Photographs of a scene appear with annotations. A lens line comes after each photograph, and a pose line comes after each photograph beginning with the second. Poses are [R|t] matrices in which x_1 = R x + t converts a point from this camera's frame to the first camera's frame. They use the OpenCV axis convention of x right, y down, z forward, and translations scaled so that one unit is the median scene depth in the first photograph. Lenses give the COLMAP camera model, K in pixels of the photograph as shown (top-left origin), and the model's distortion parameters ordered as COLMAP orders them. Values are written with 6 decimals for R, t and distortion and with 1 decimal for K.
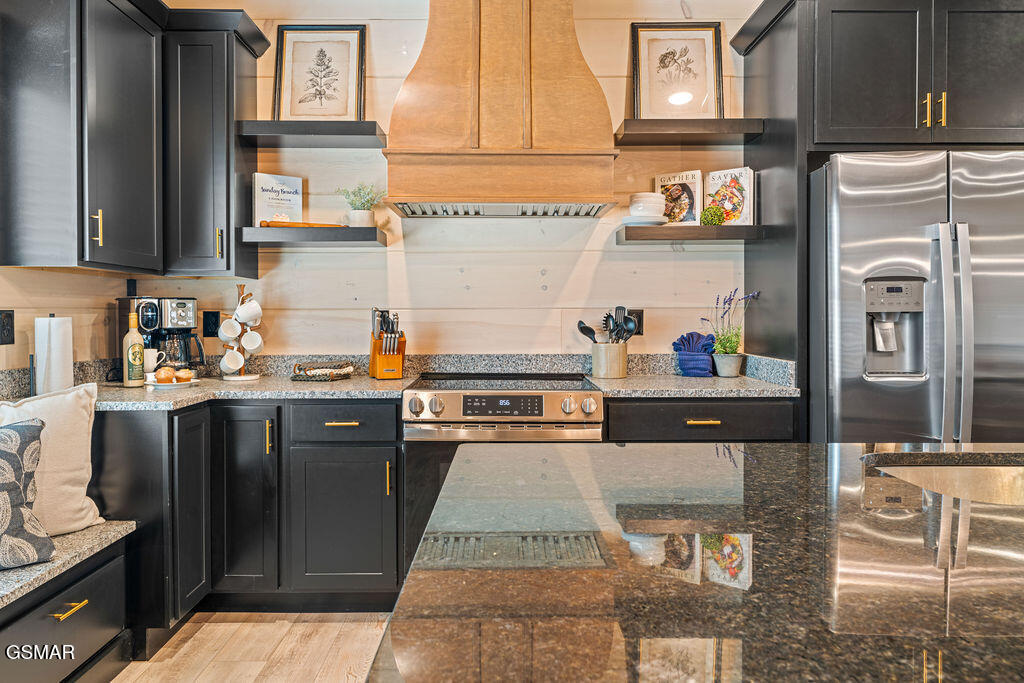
lens RADIAL K [[687.7, 0, 506.0], [0, 687.7, 323.2], [0, 0, 1]] dist [-0.000040, -0.000697]
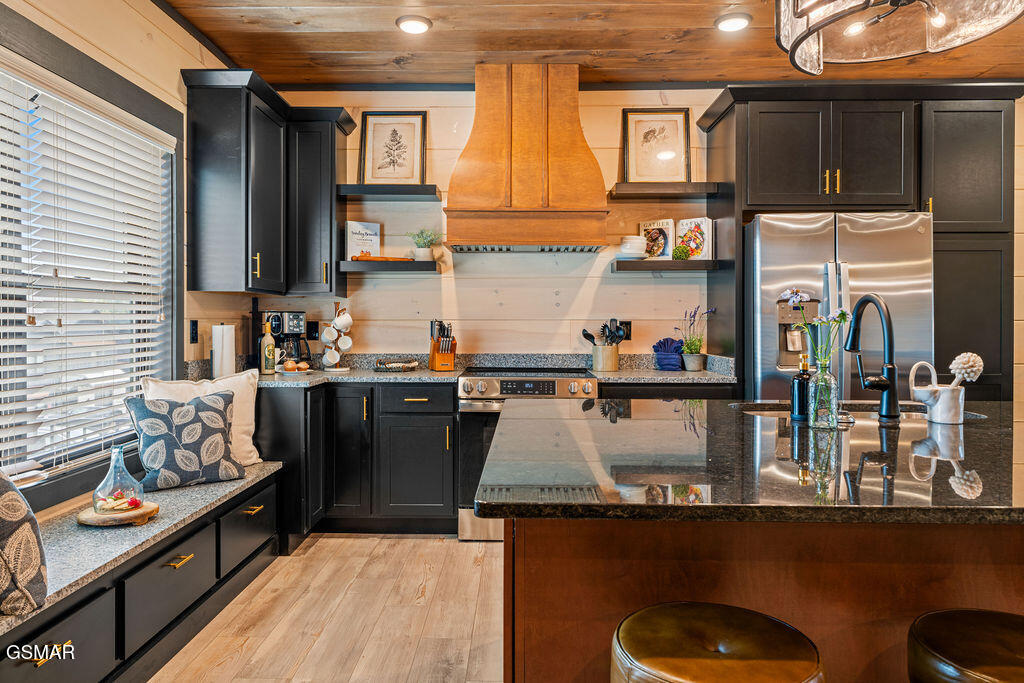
lens RADIAL K [[677.2, 0, 506.9], [0, 677.2, 333.1], [0, 0, 1]] dist [0.000854, -0.000180]
pose [[0.999681, 0.003359, -0.025024, -0.010922], [-0.003359, 0.999994, 0.000038, 0.005038], [0.025024, 0.000046, 0.999687, -0.352898]]
